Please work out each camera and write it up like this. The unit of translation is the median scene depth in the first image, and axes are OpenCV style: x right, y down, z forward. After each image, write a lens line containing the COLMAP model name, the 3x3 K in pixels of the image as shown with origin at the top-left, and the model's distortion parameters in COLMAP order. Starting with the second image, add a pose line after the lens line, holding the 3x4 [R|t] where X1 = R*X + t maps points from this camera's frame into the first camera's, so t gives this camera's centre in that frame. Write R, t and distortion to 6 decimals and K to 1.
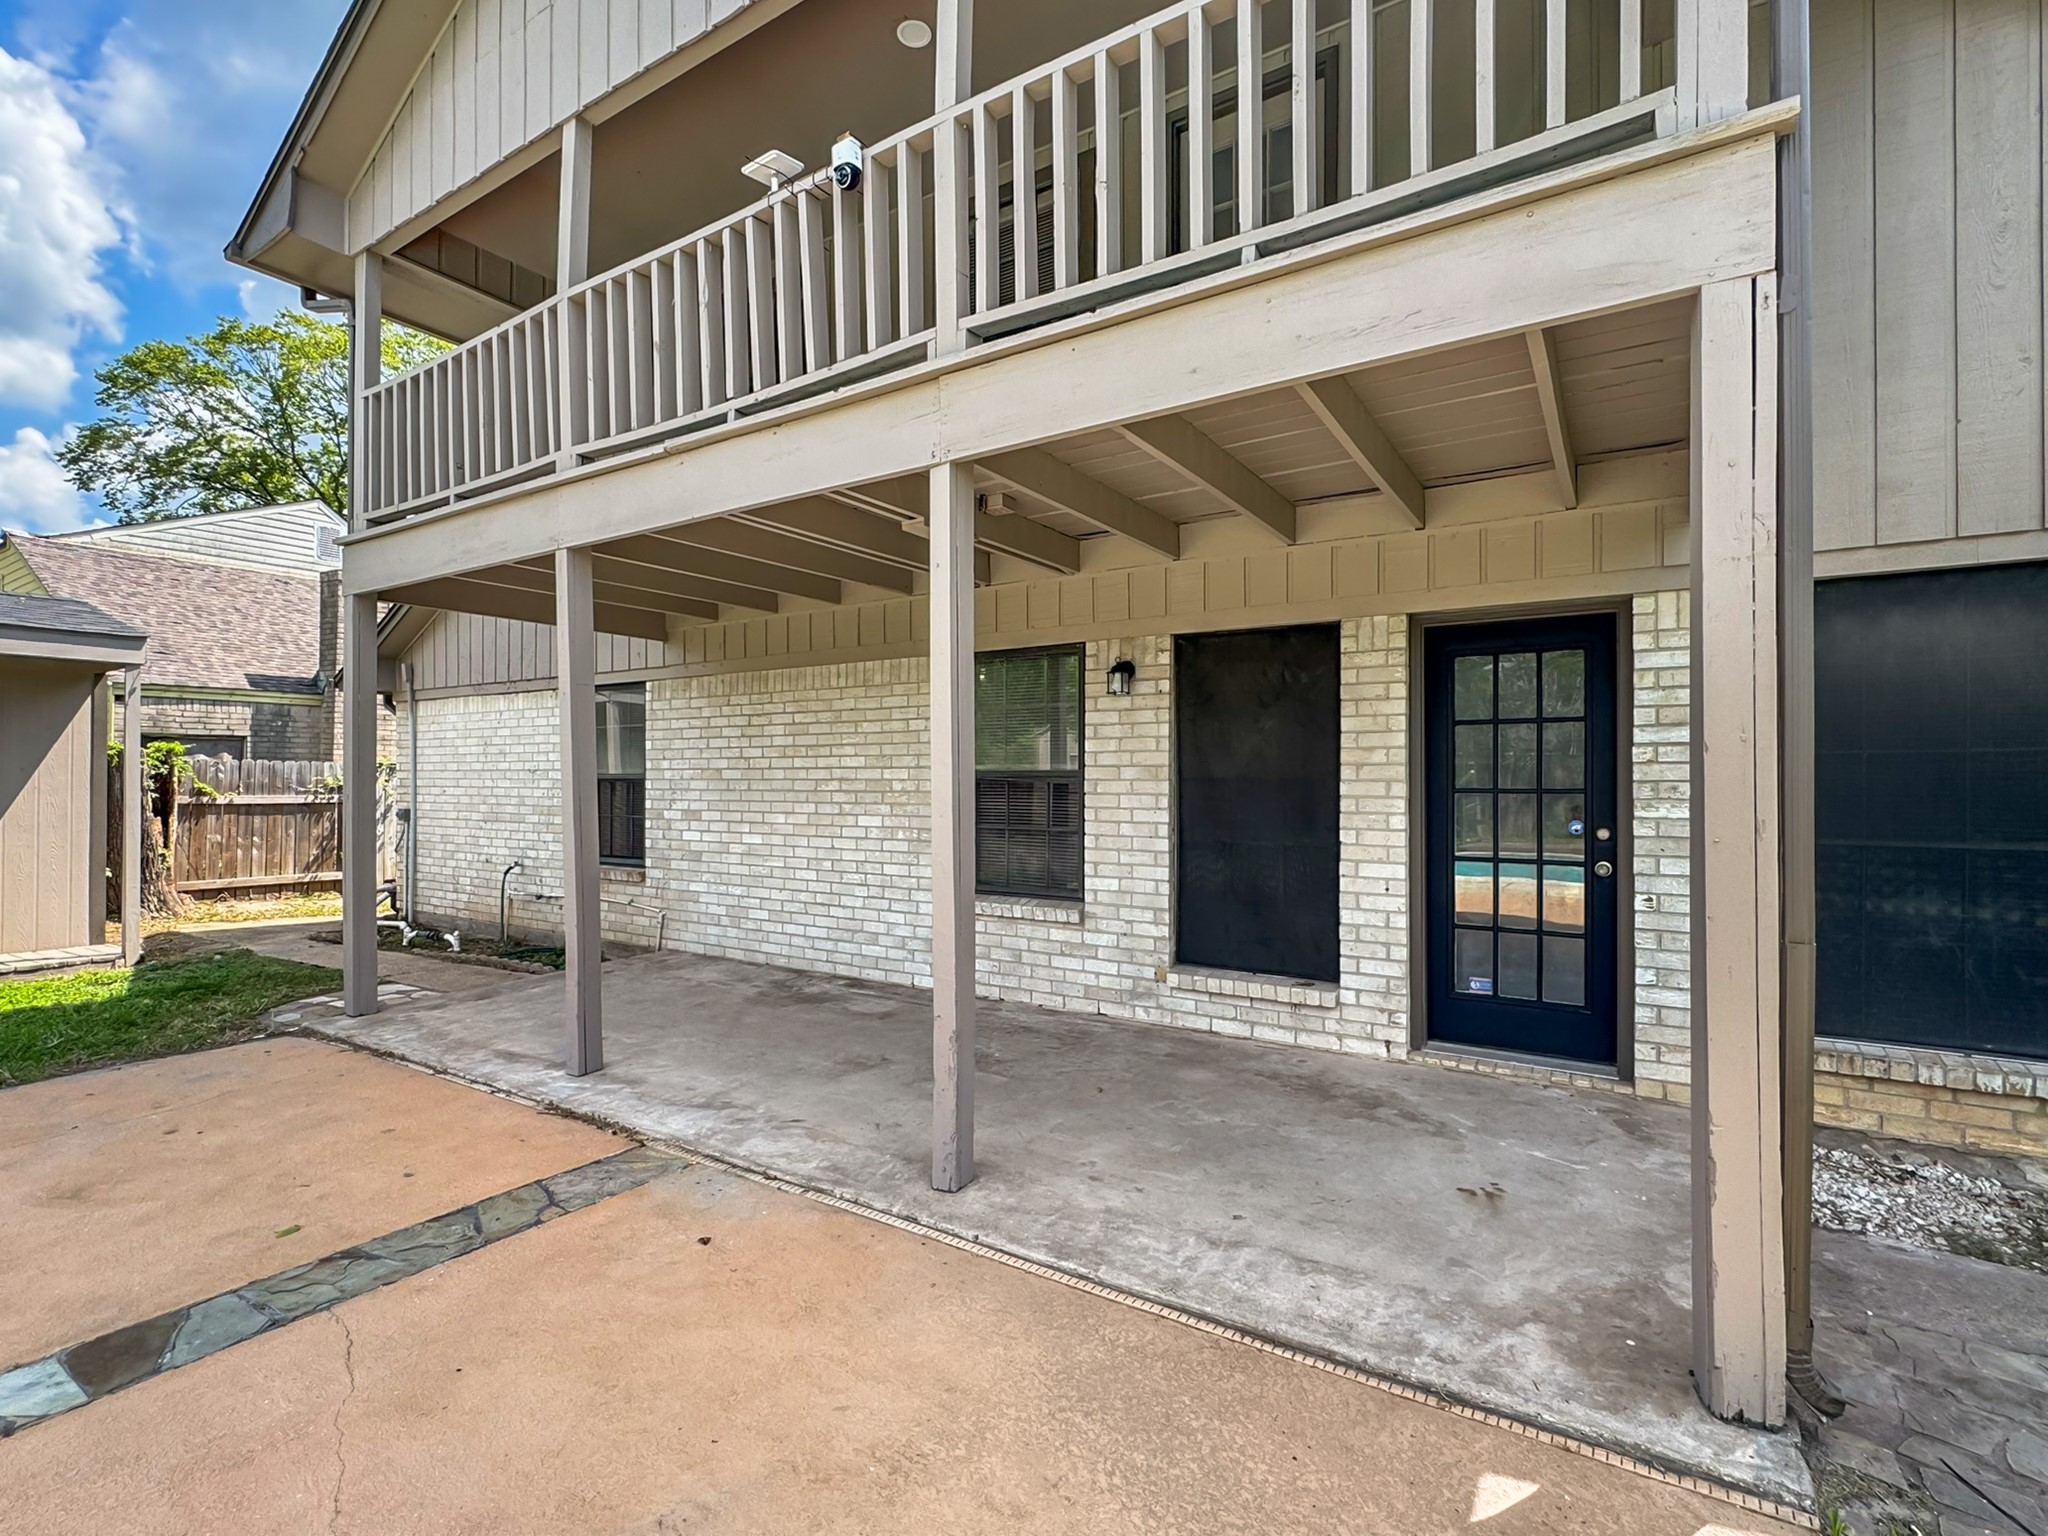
lens RADIAL K [[961.7, 0, 1021.1], [0, 961.7, 781.5], [0, 0, 1]] dist [-0.035701, 0.001093]
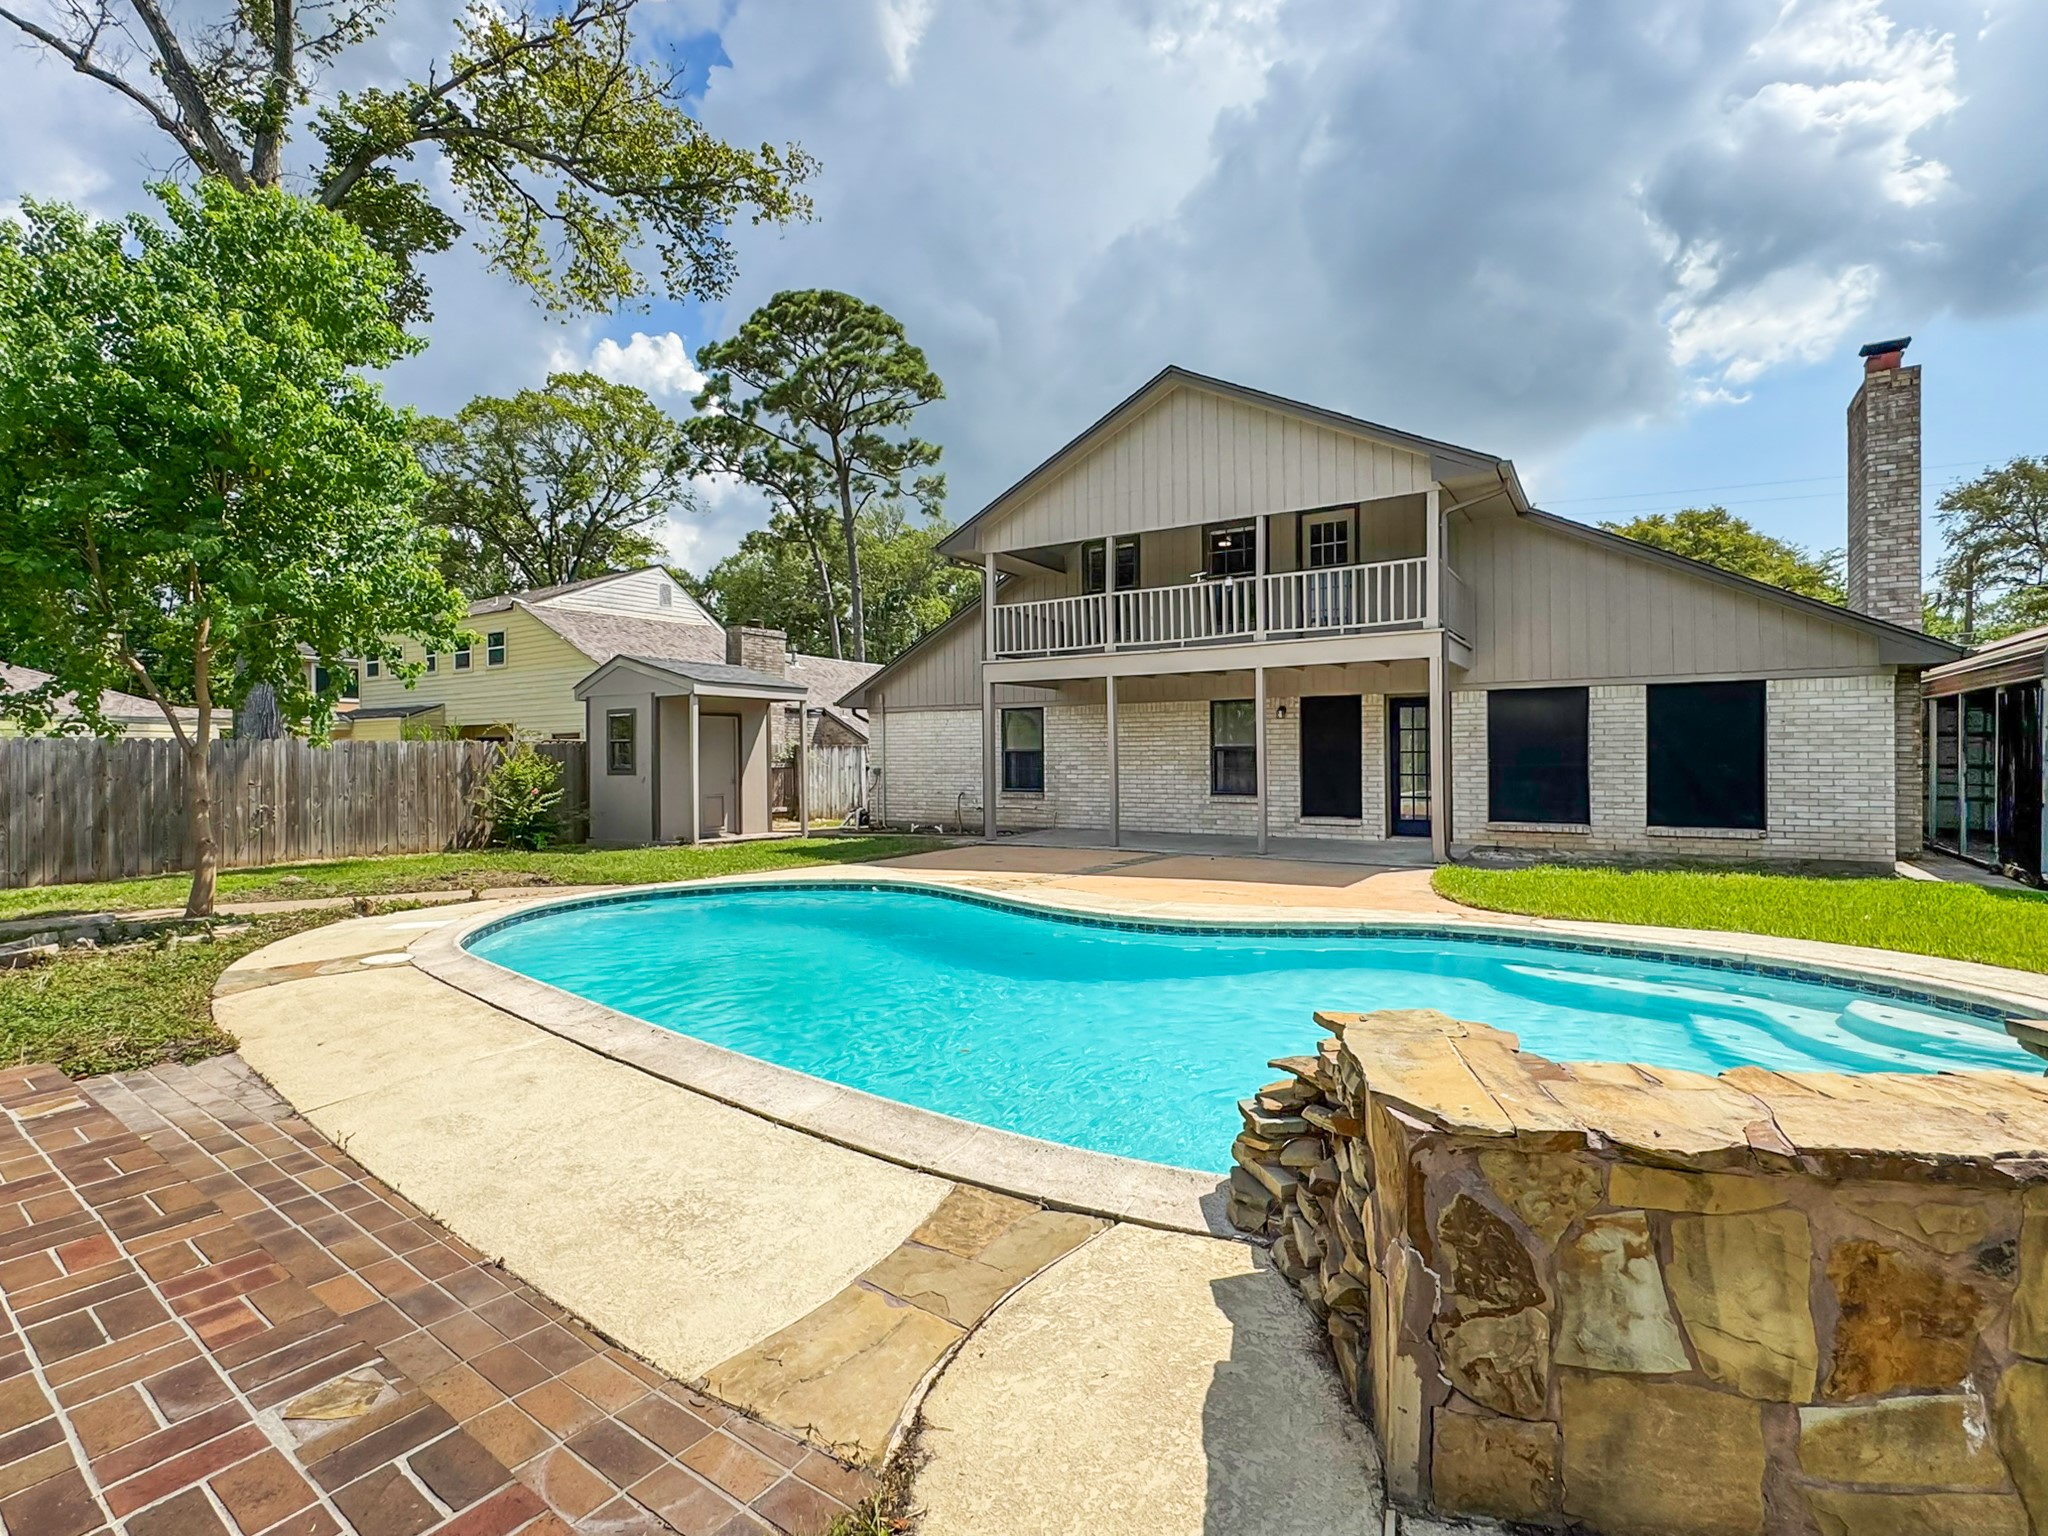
lens RADIAL K [[961.7, 0, 1017.9], [0, 961.7, 759.6], [0, 0, 1]] dist [-0.035701, 0.001093]
pose [[0.999807, -0.010817, -0.016393, -0.588593], [0.010935, 0.999915, 0.007128, -0.000760], [0.016315, -0.007306, 0.999840, -1.709564]]
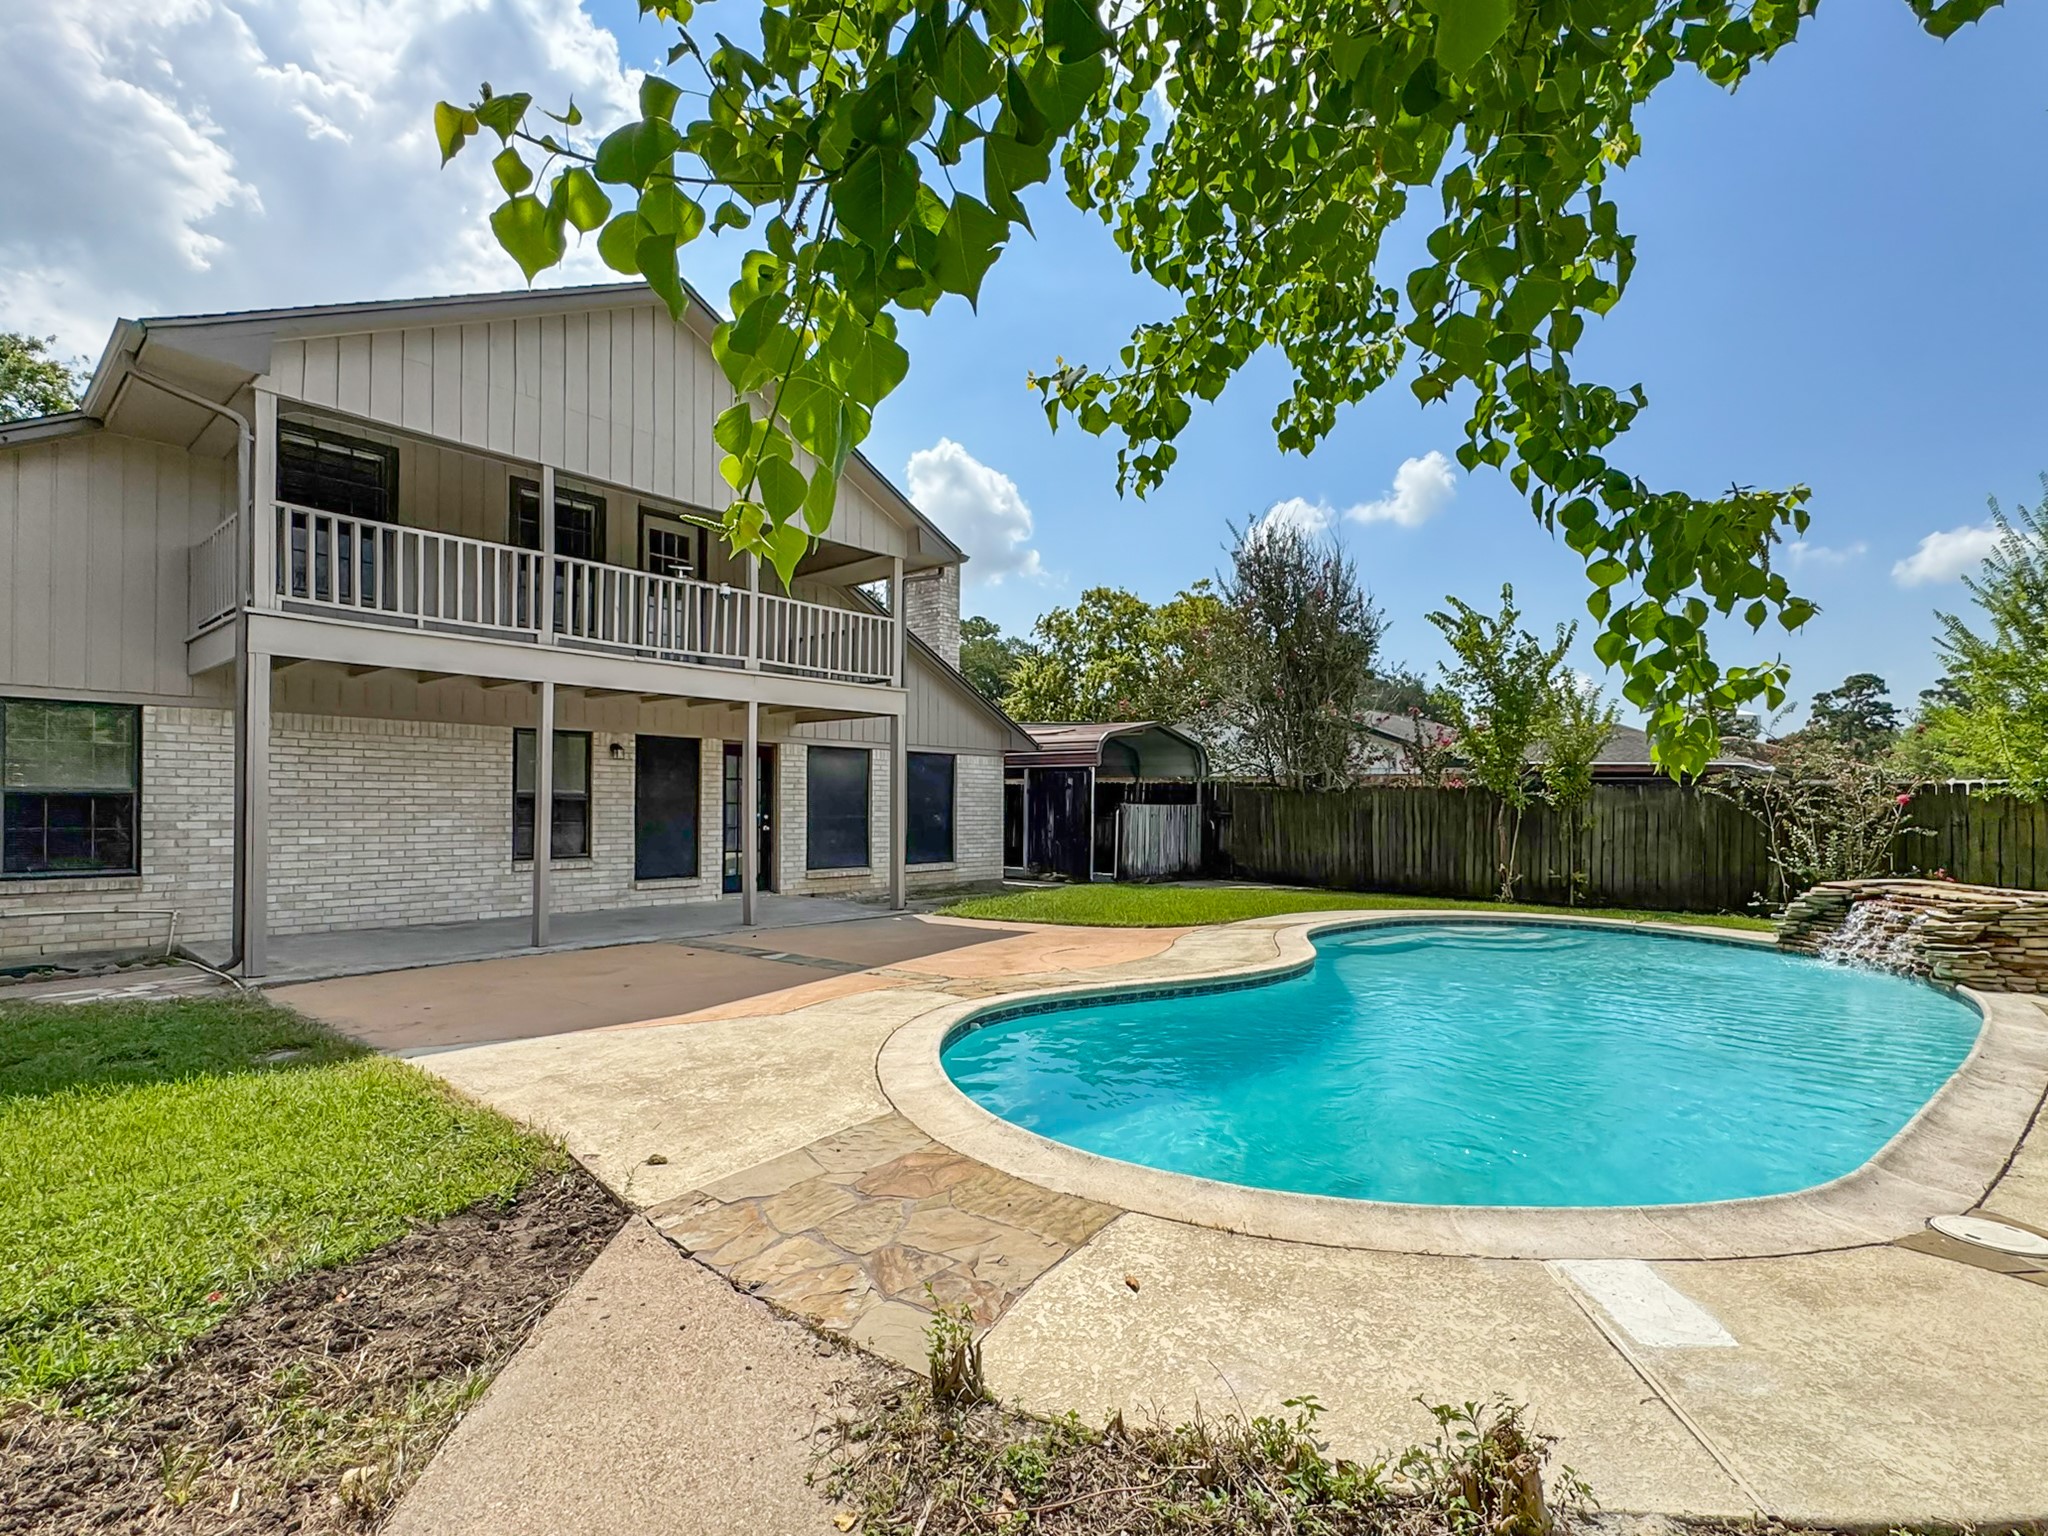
lens RADIAL K [[961.7, 0, 1022.3], [0, 961.7, 787.4], [0, 0, 1]] dist [-0.035701, 0.001093]
pose [[0.149252, 0.006229, 0.988780, -1.827486], [-0.017503, 0.999840, -0.003657, -0.033846], [-0.988644, -0.016761, 0.149337, -0.219969]]
